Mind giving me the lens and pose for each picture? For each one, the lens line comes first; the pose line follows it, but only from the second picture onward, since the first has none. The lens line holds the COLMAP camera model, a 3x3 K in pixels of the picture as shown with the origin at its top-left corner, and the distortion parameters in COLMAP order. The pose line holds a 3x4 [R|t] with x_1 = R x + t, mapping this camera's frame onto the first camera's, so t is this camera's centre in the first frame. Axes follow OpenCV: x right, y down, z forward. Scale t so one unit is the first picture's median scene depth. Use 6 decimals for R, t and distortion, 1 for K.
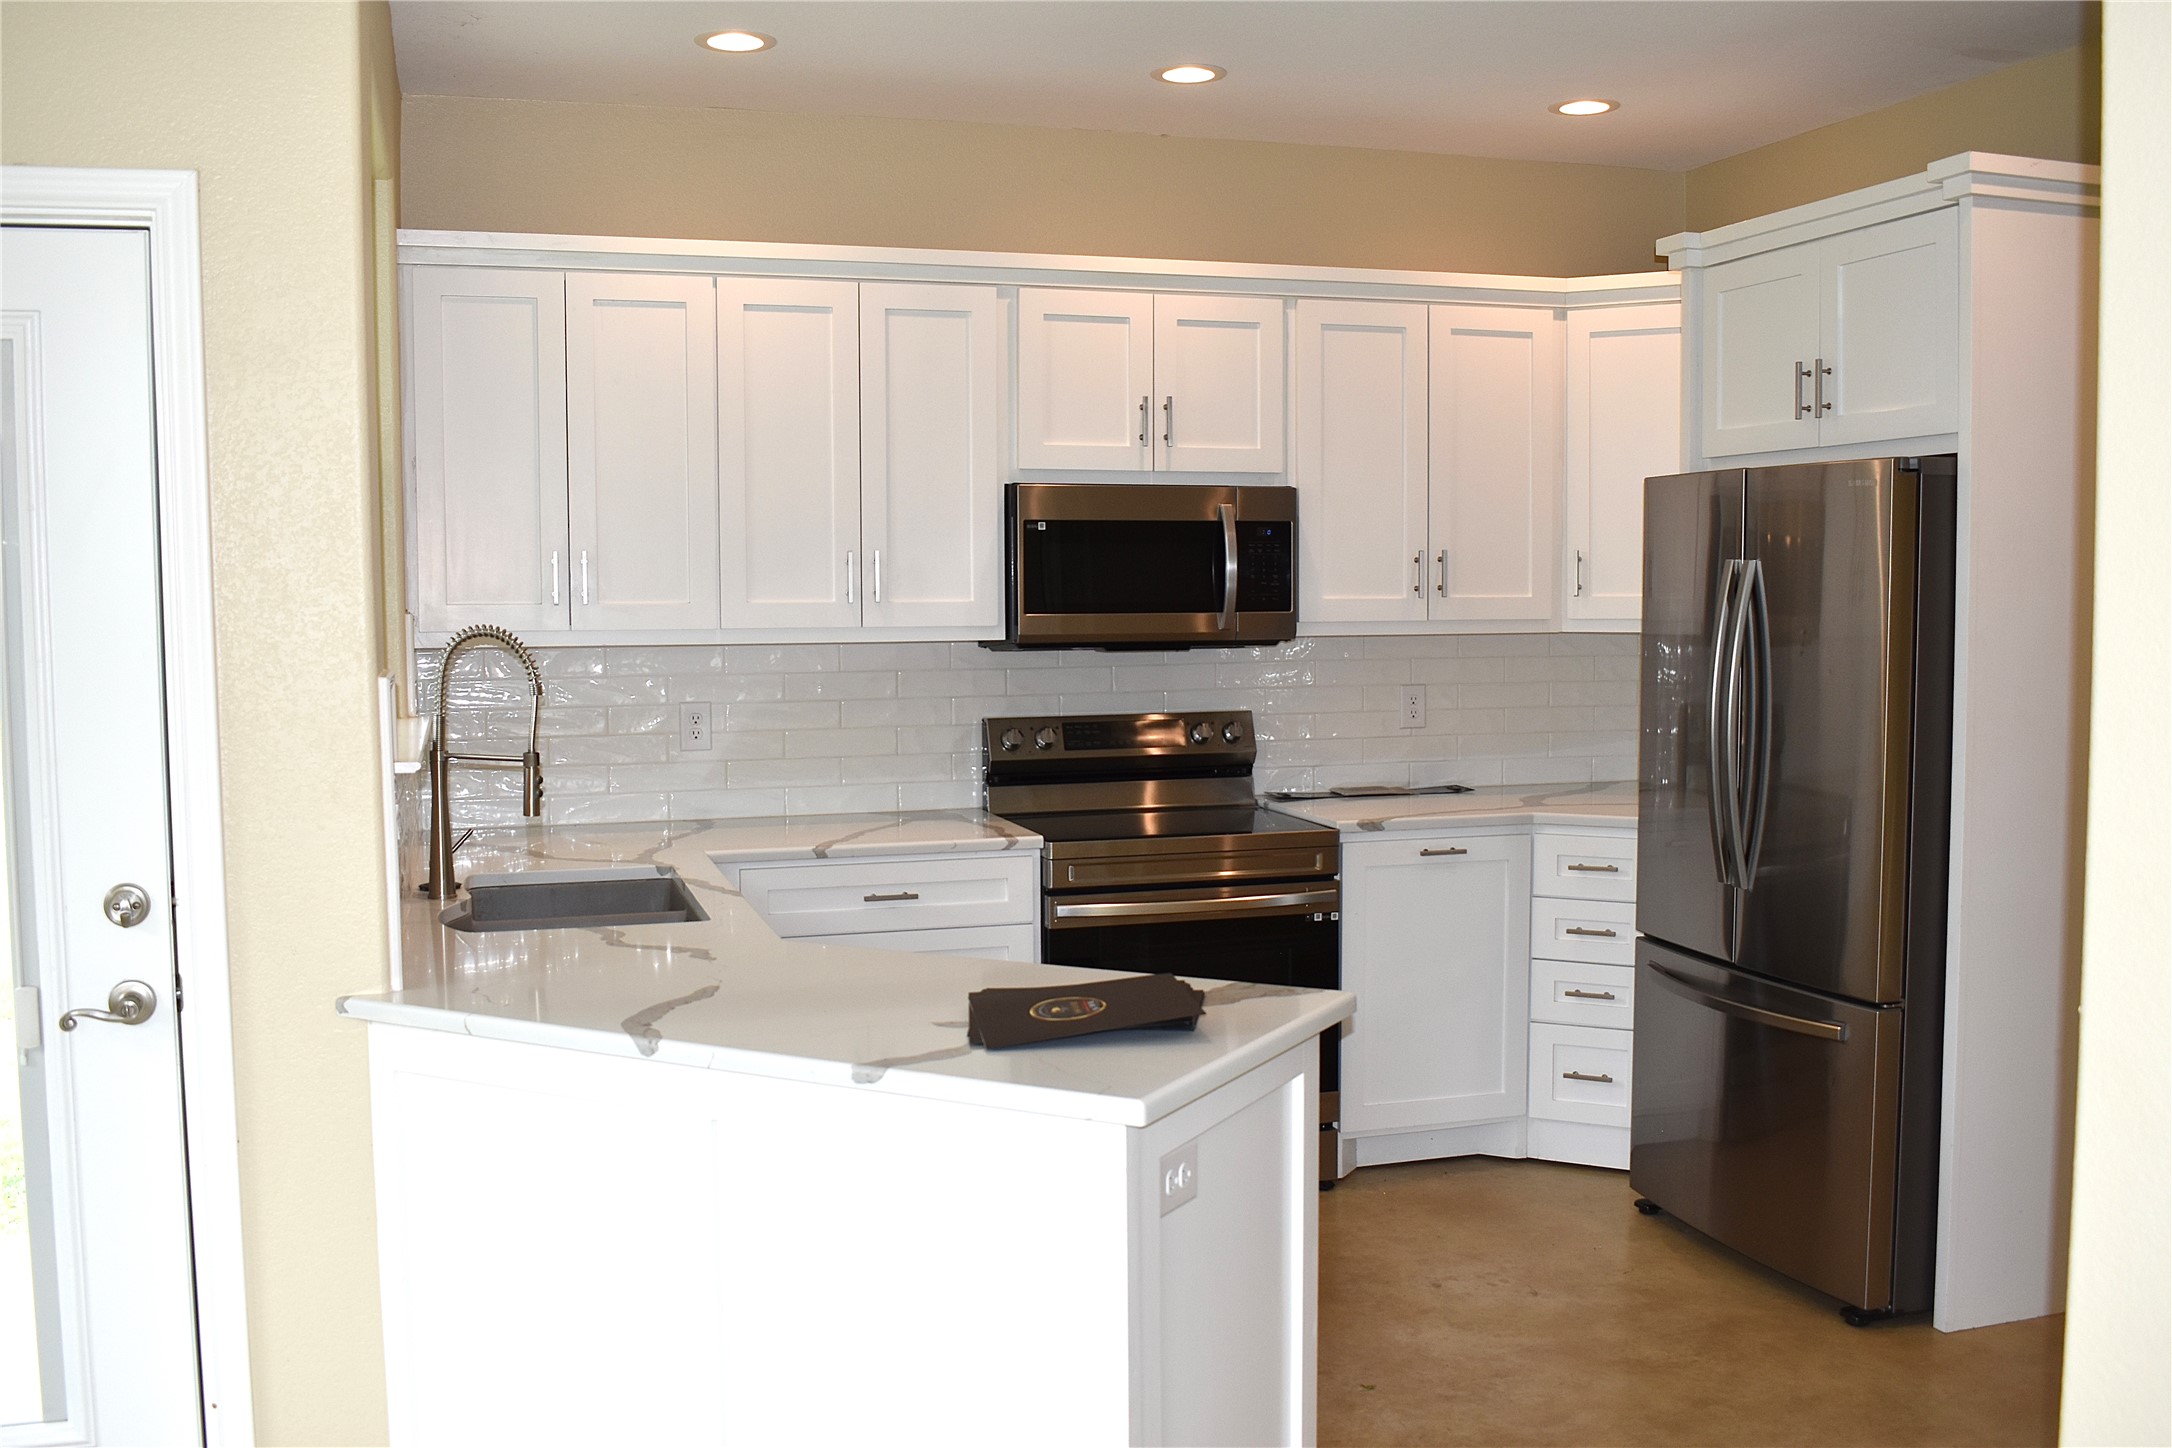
lens RADIAL K [[2039.6, 0, 1086.0], [0, 2039.6, 724.0], [0, 0, 1]] dist [-0.058745, -0.027940]
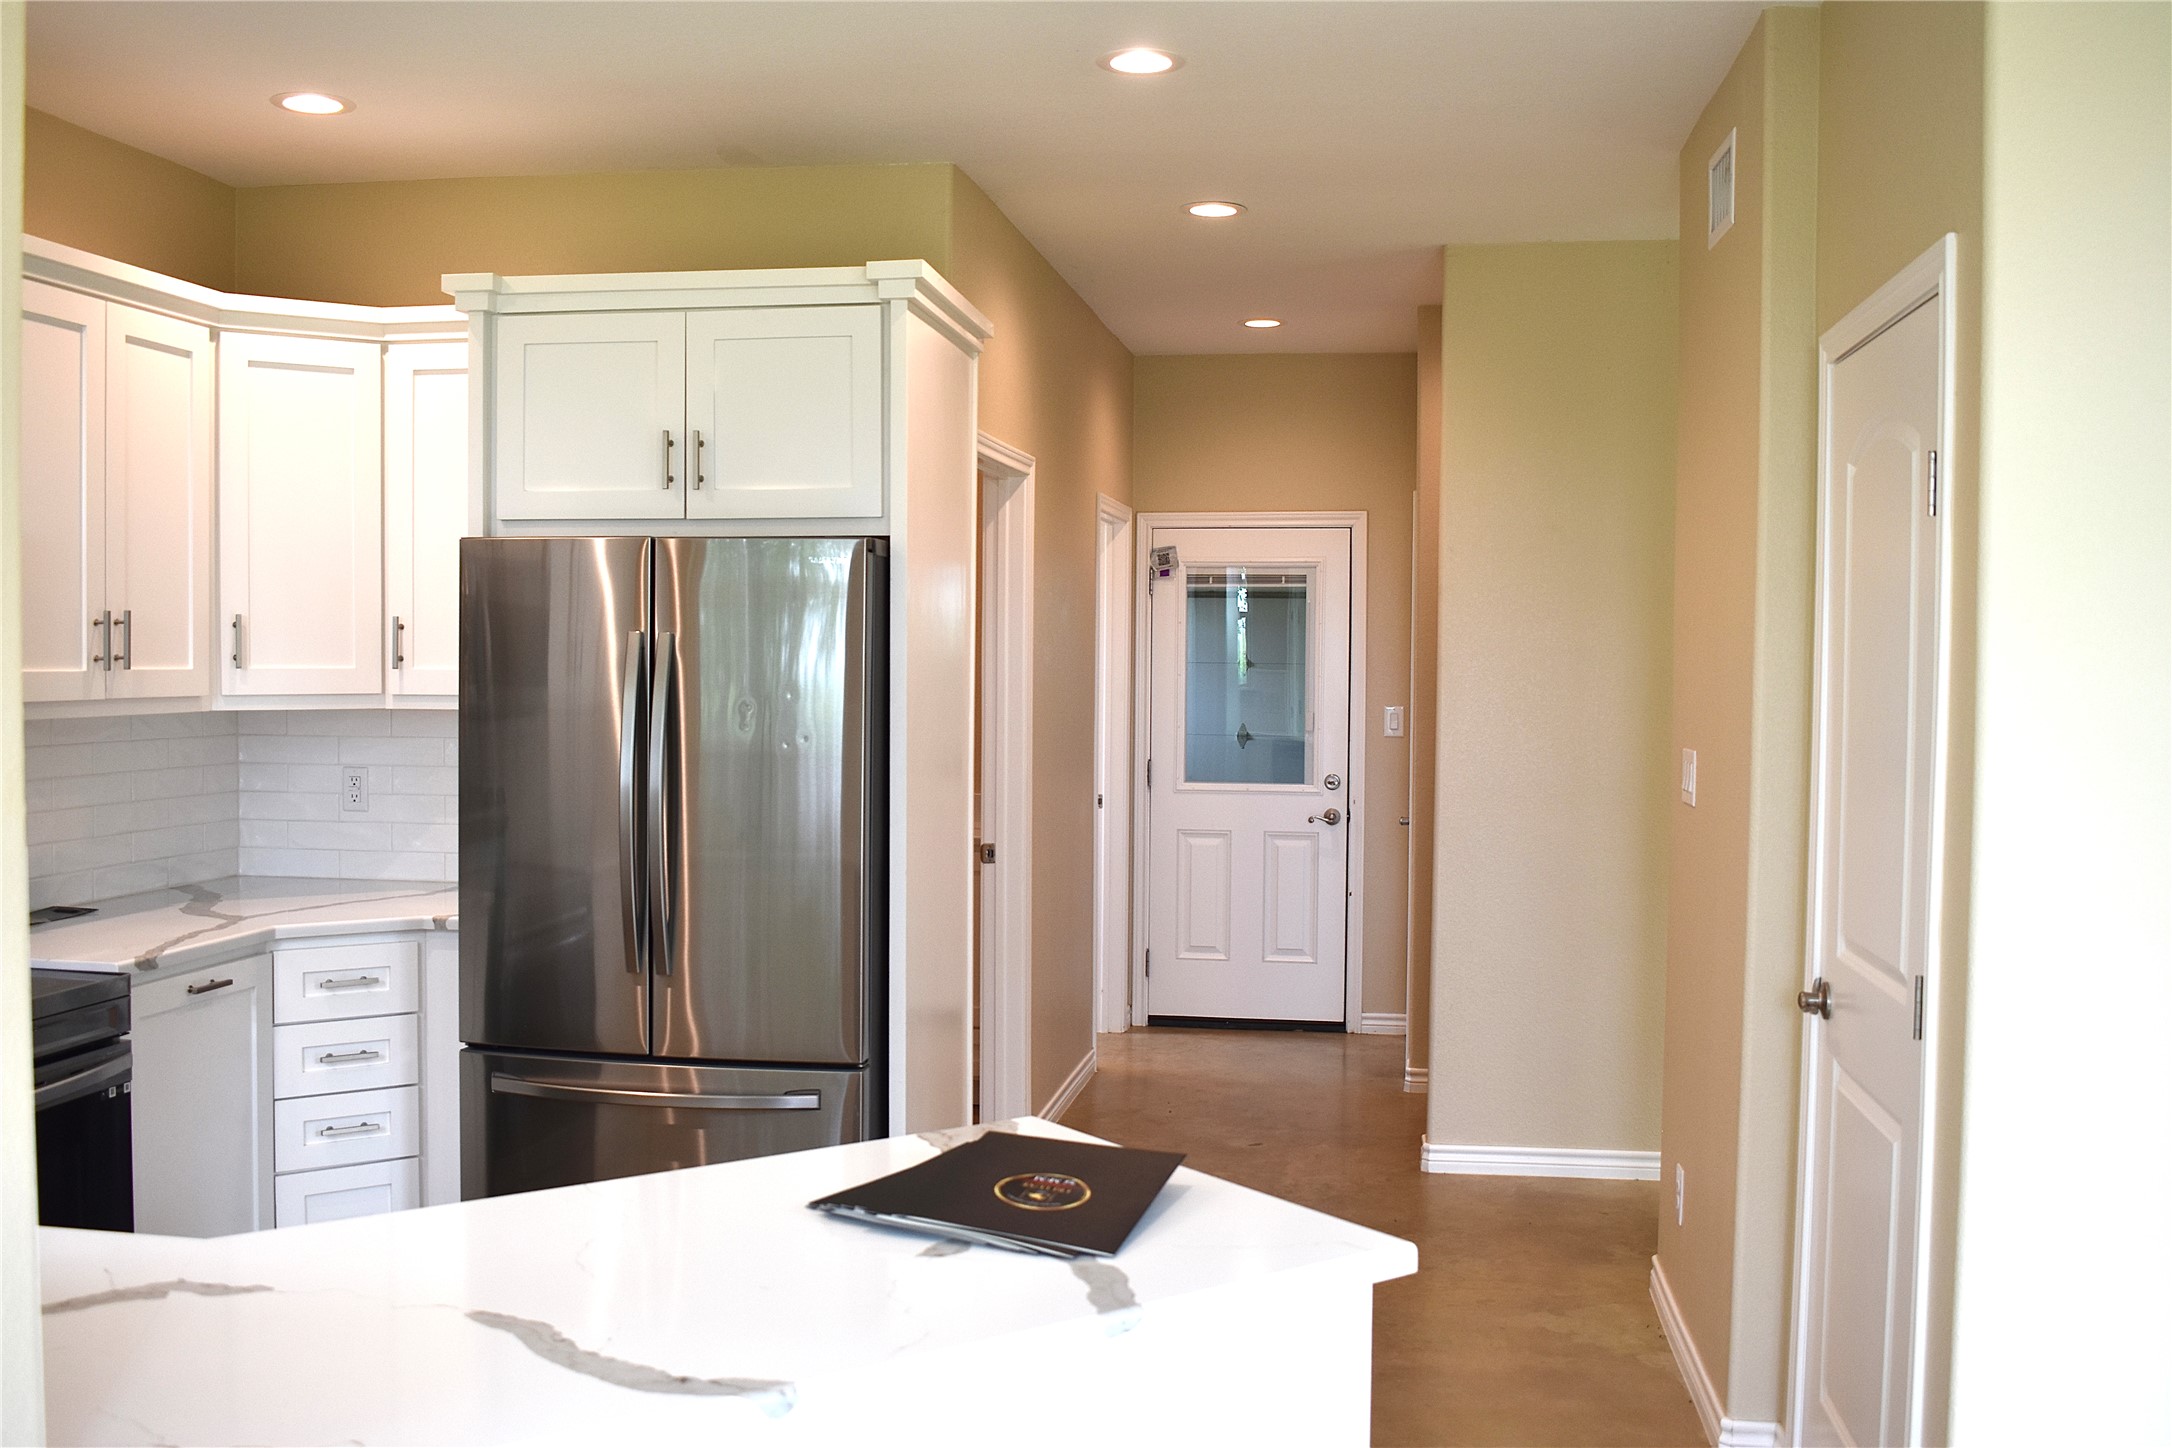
lens RADIAL K [[2039.6, 0, 1086.0], [0, 2039.6, 724.0], [0, 0, 1]] dist [-0.058745, -0.027940]
pose [[0.433736, -0.020792, 0.900800, -0.389438], [0.052555, 0.998615, -0.002255, -0.020712], [-0.899506, 0.048320, 0.434229, 0.339941]]
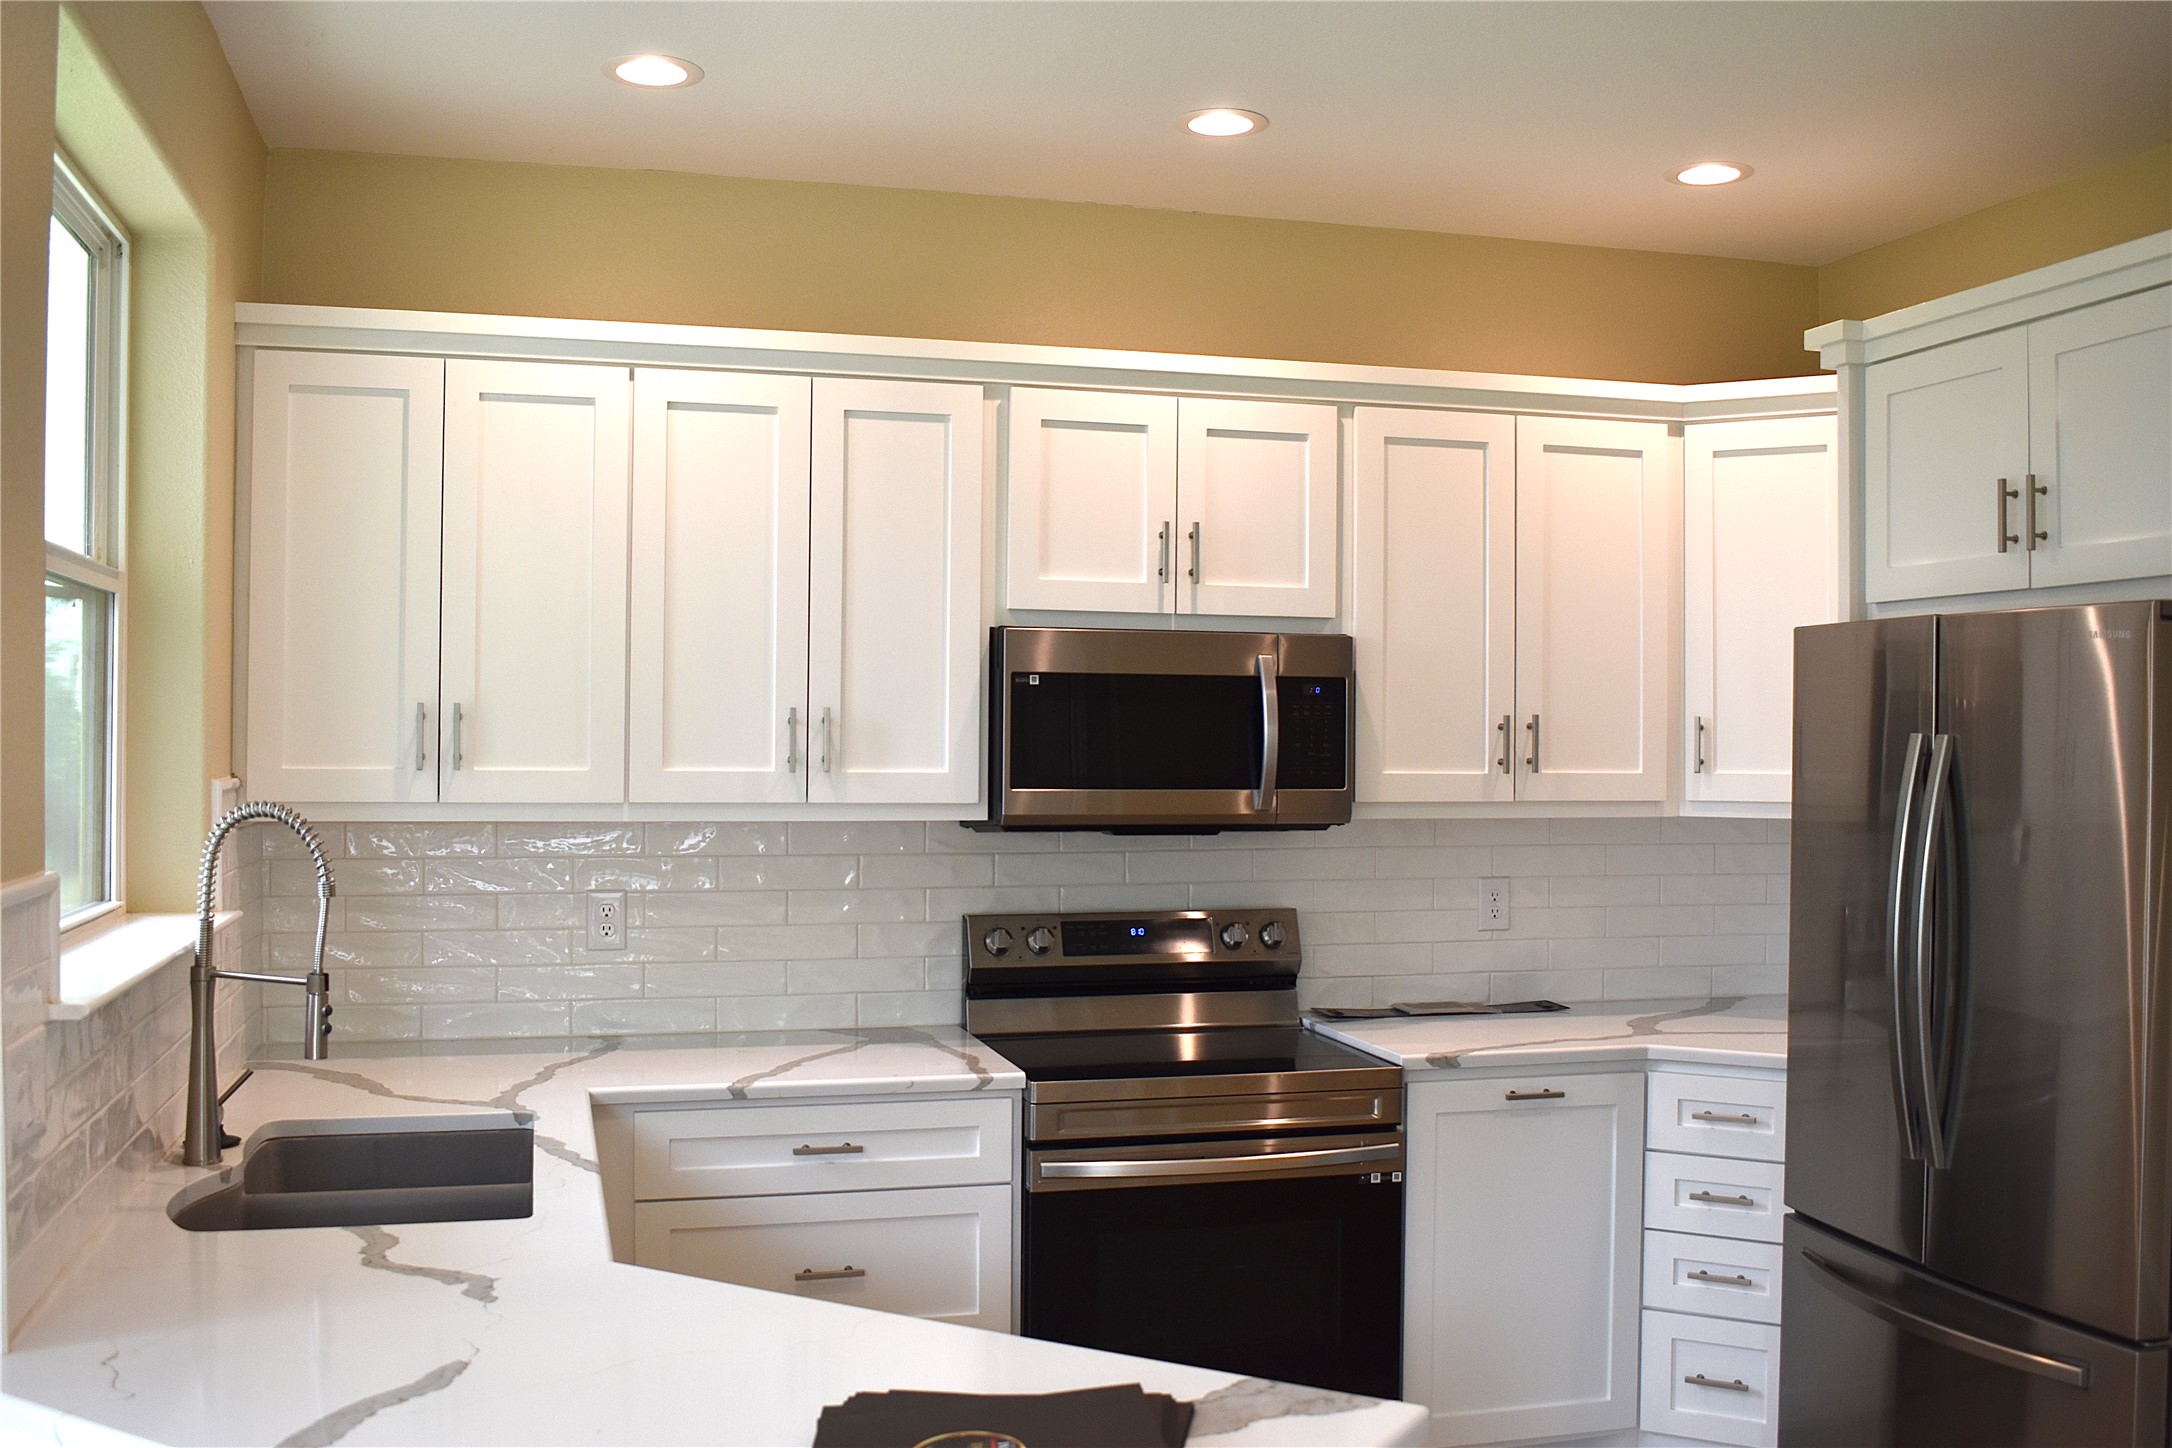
lens RADIAL K [[2039.6, 0, 1086.0], [0, 2039.6, 724.0], [0, 0, 1]] dist [-0.058745, -0.027940]
pose [[0.999454, 0.012990, -0.030365, 0.023016], [-0.015213, 0.997131, -0.074157, -0.020061], [0.029315, 0.074579, 0.996784, 0.196858]]
